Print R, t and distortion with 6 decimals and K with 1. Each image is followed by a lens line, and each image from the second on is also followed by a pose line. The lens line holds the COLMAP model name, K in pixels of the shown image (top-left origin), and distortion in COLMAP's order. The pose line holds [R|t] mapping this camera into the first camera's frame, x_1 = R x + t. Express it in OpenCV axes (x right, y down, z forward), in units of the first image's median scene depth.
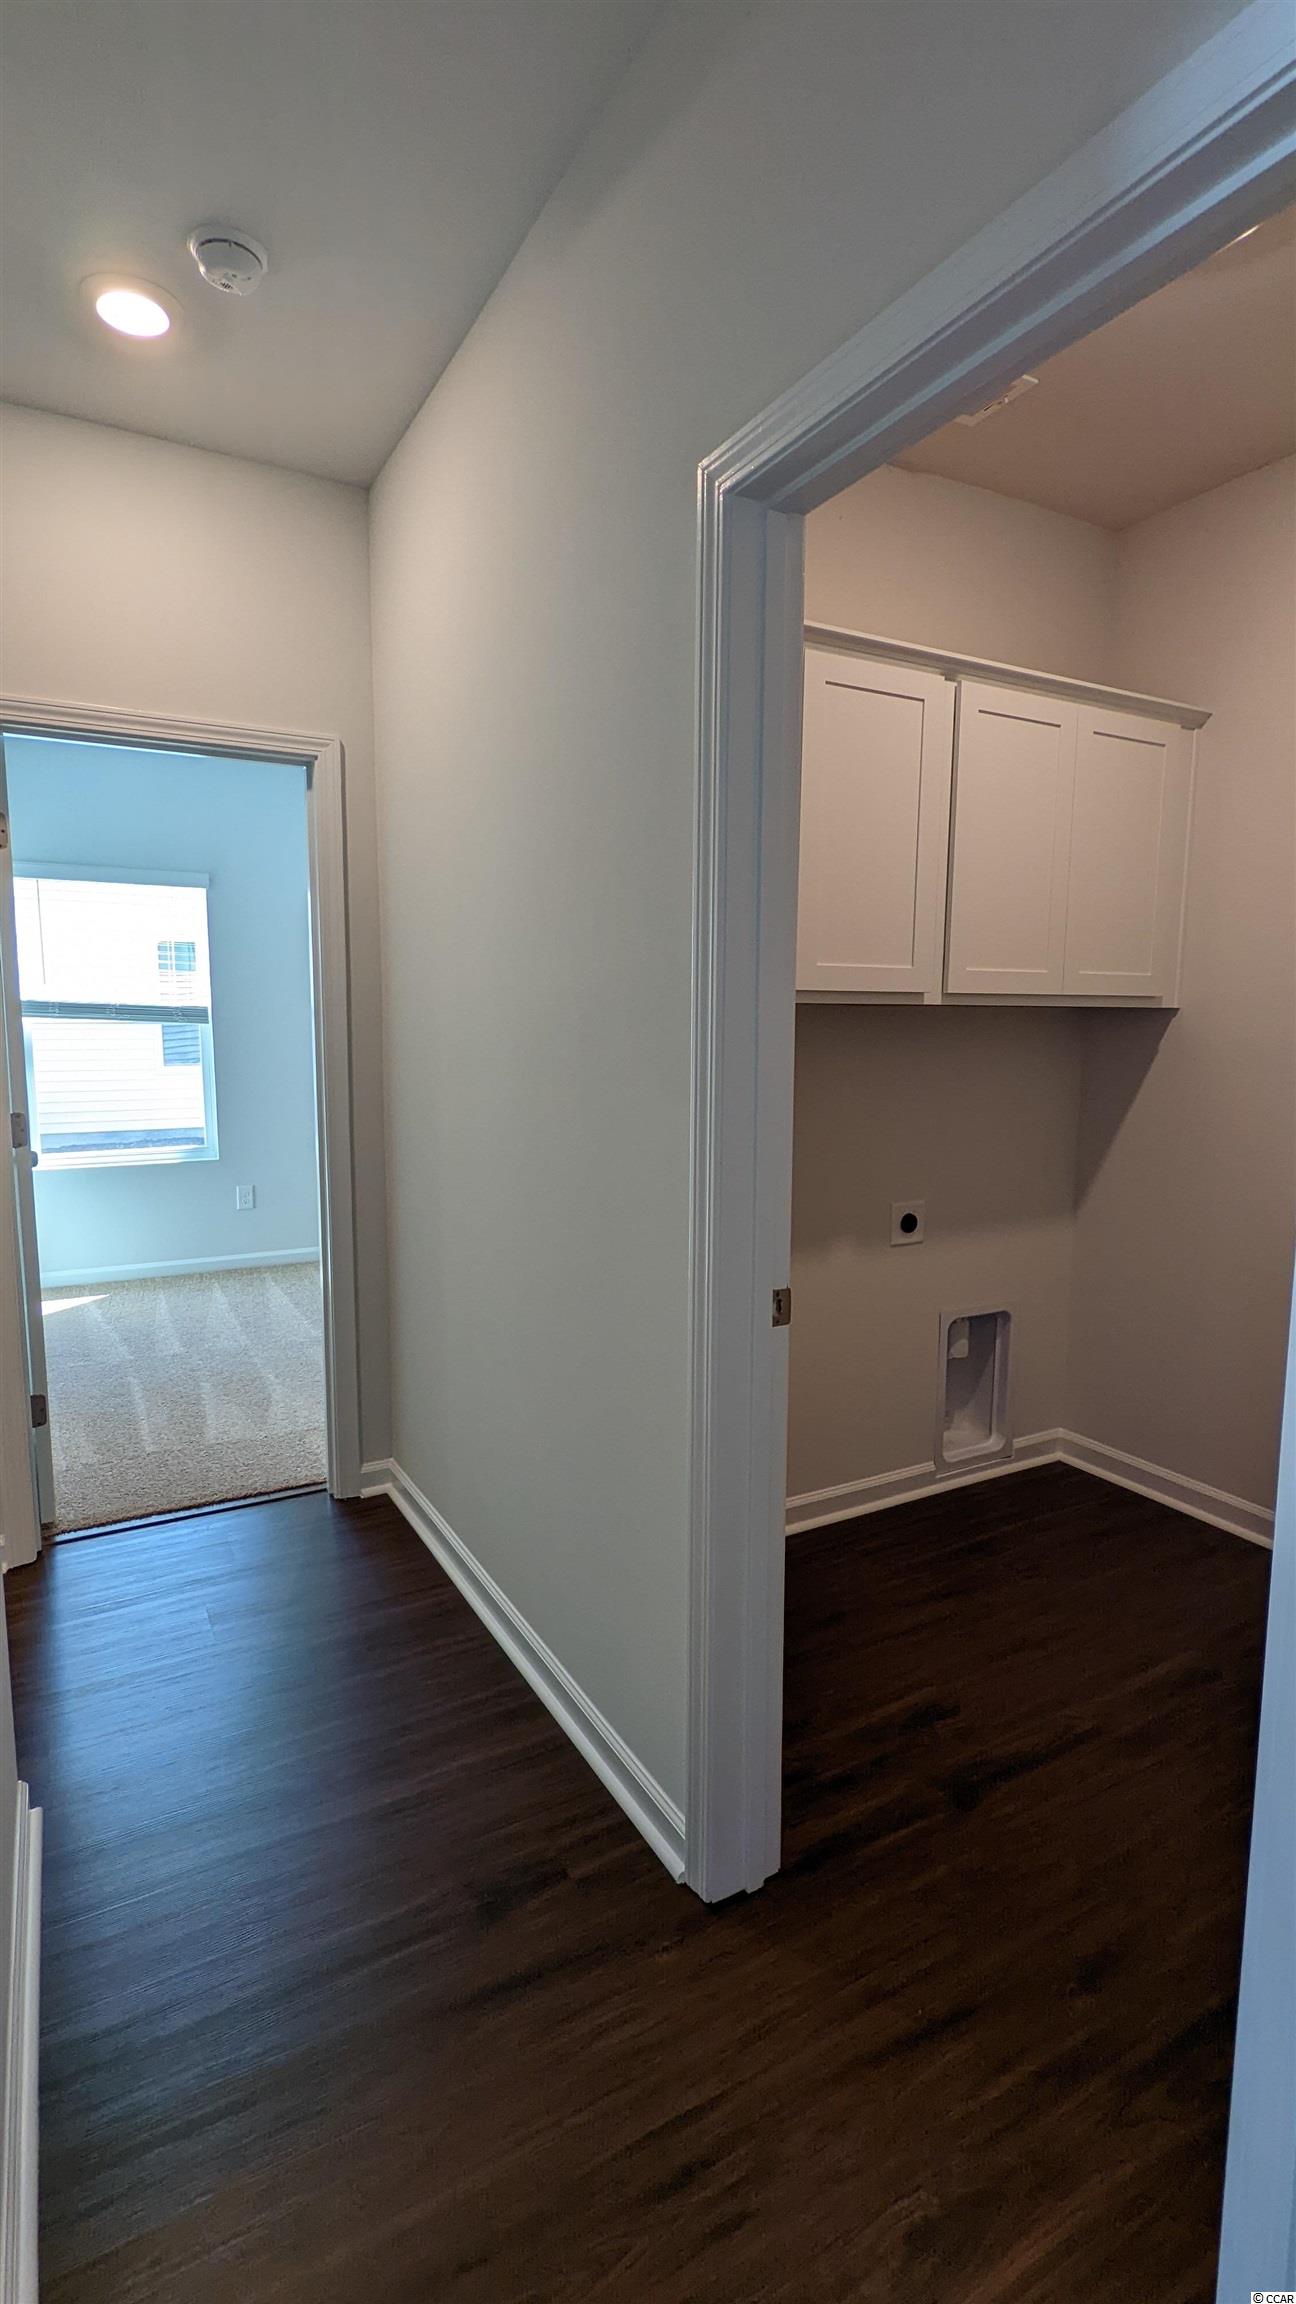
lens RADIAL K [[1094.0, 0, 647.6], [0, 1094.0, 1157.2], [0, 0, 1]] dist [-0.000217, -0.000085]
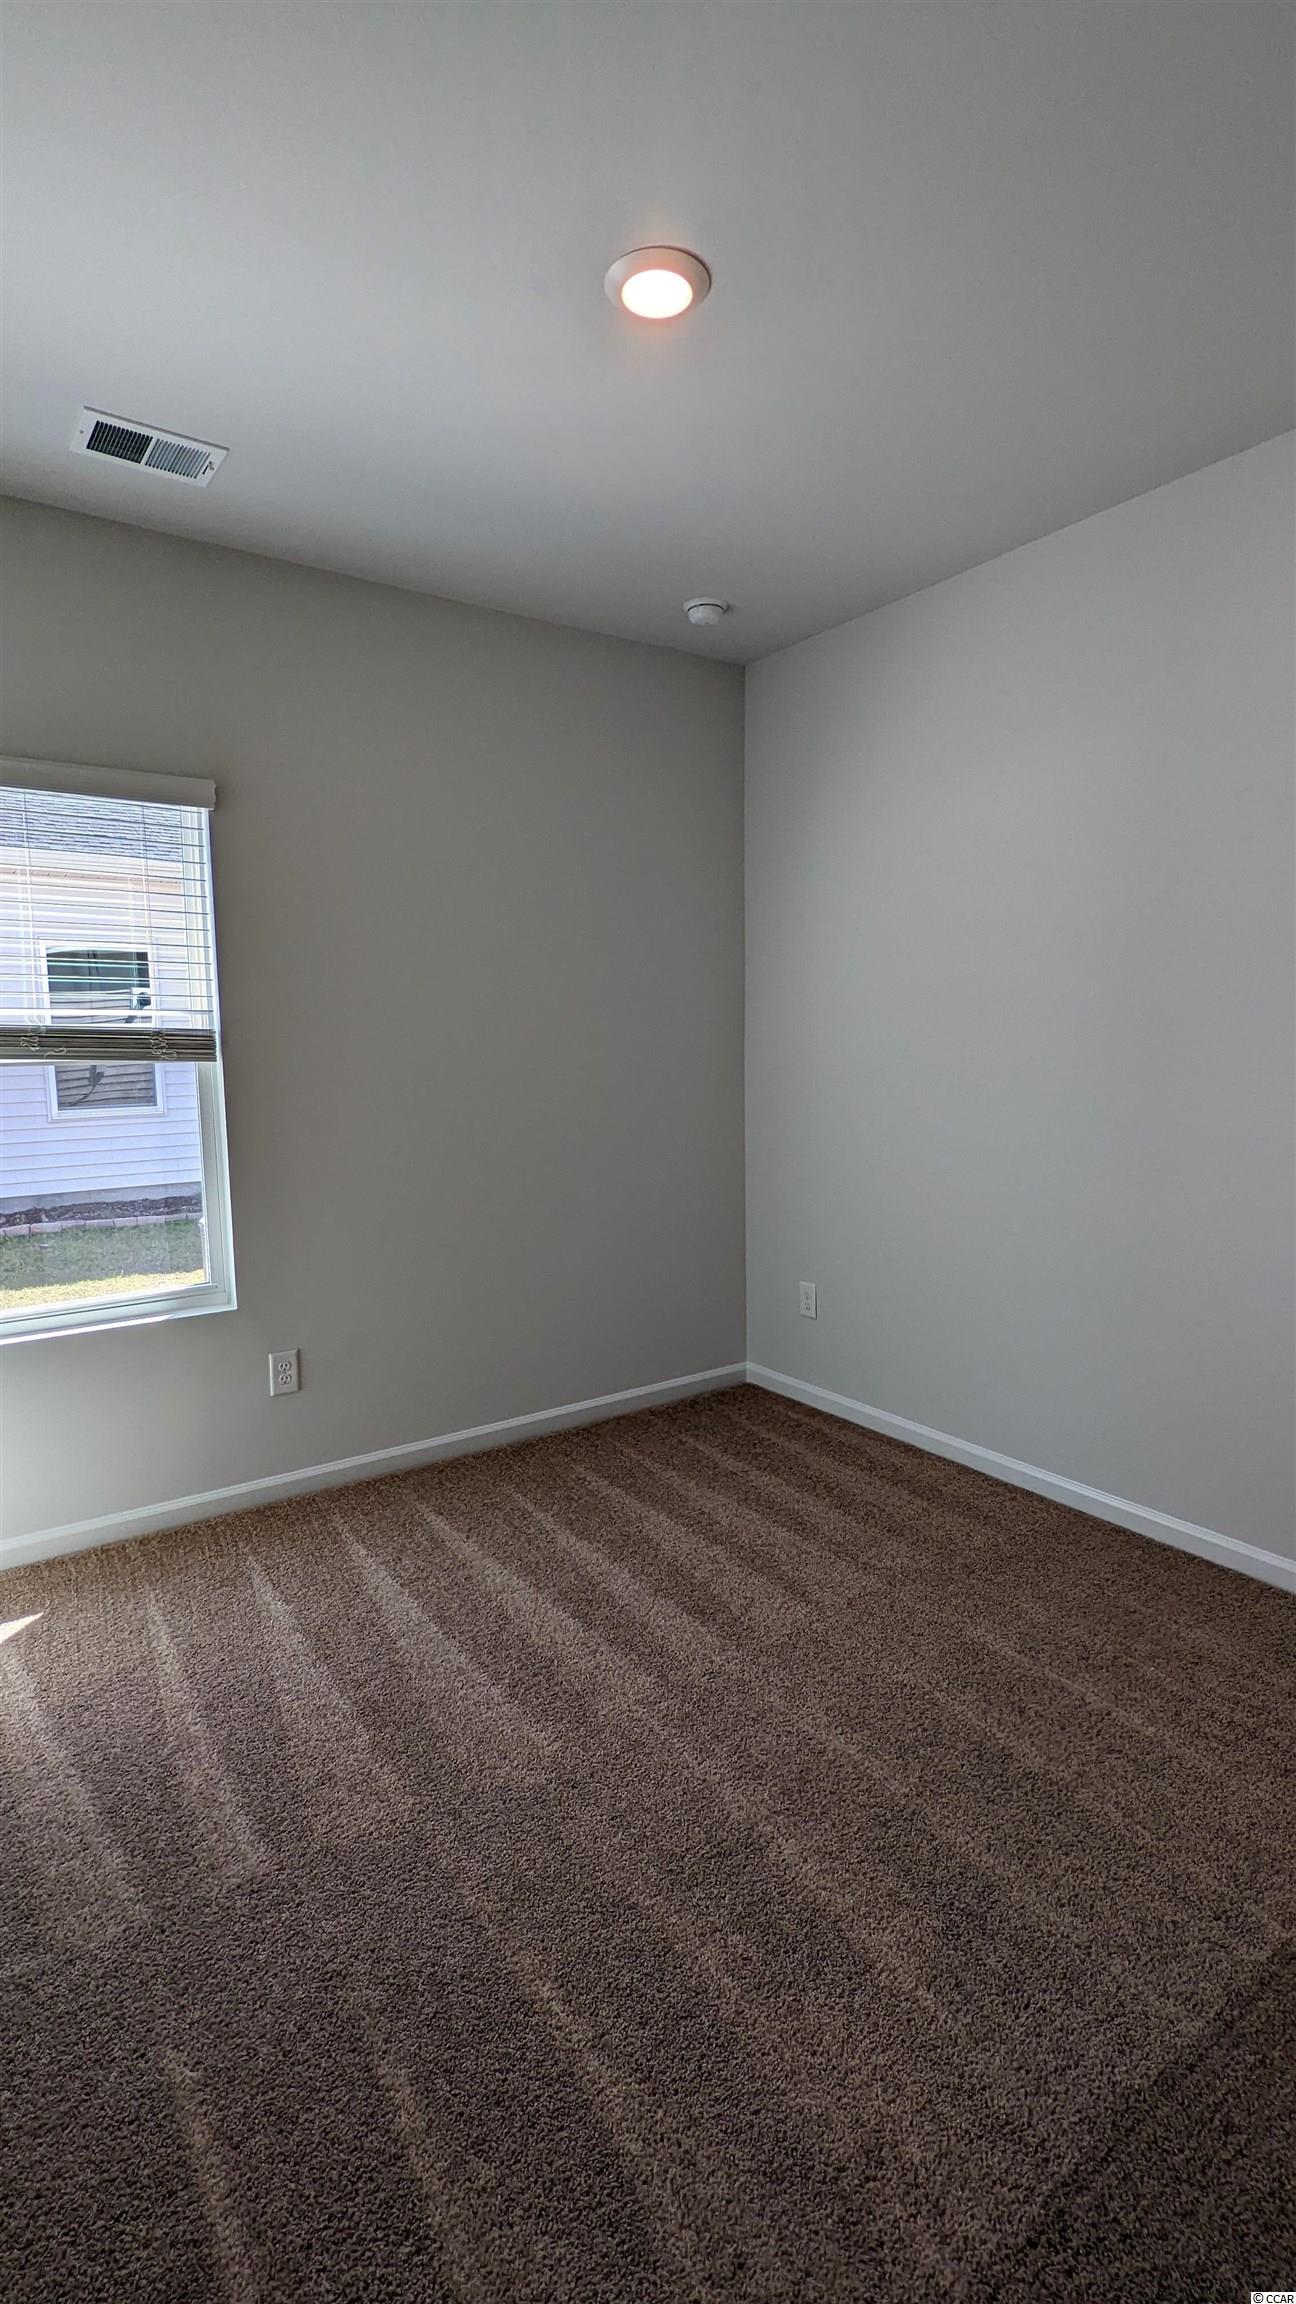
lens RADIAL K [[1094.0, 0, 644.8], [0, 1094.0, 1156.9], [0, 0, 1]] dist [-0.000217, -0.000085]
pose [[0.994798, -0.029726, 0.097429, -0.281039], [0.031469, 0.999370, -0.016406, -0.068005], [-0.096880, 0.019386, 0.995107, 0.509055]]
